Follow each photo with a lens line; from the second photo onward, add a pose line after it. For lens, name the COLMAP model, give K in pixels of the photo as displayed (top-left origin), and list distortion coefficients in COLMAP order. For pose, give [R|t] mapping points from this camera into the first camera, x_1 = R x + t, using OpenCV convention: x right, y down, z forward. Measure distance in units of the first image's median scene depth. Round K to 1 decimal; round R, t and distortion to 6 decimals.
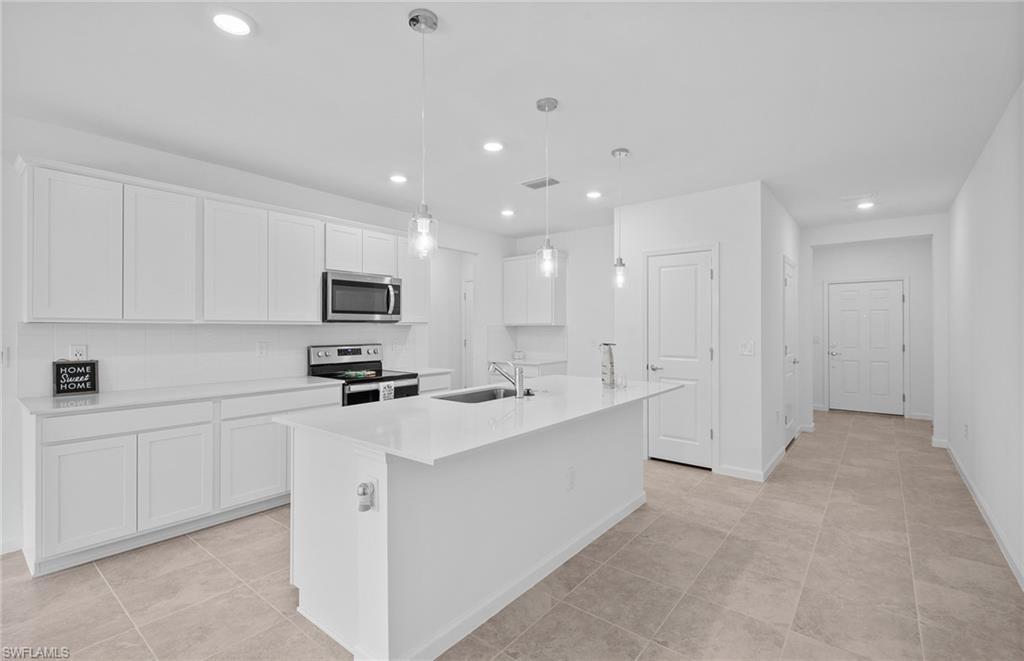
lens RADIAL K [[460.0, 0, 514.7], [0, 460.0, 329.4], [0, 0, 1]] dist [0.001037, -0.000141]
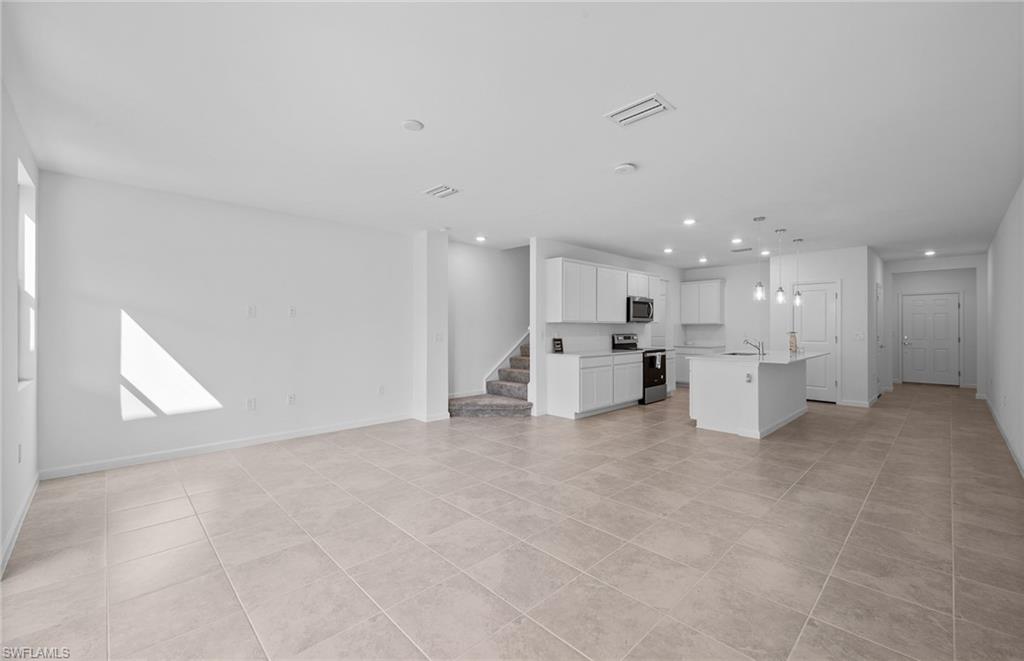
lens RADIAL K [[421.4, 0, 512.0], [0, 421.4, 330.5], [0, 0, 1]] dist [0.000647, -0.005564]
pose [[0.990544, 0.001455, -0.137185, -0.685059], [-0.001063, 0.999995, 0.002929, 0.015986], [0.137189, -0.002756, 0.990541, -0.921343]]
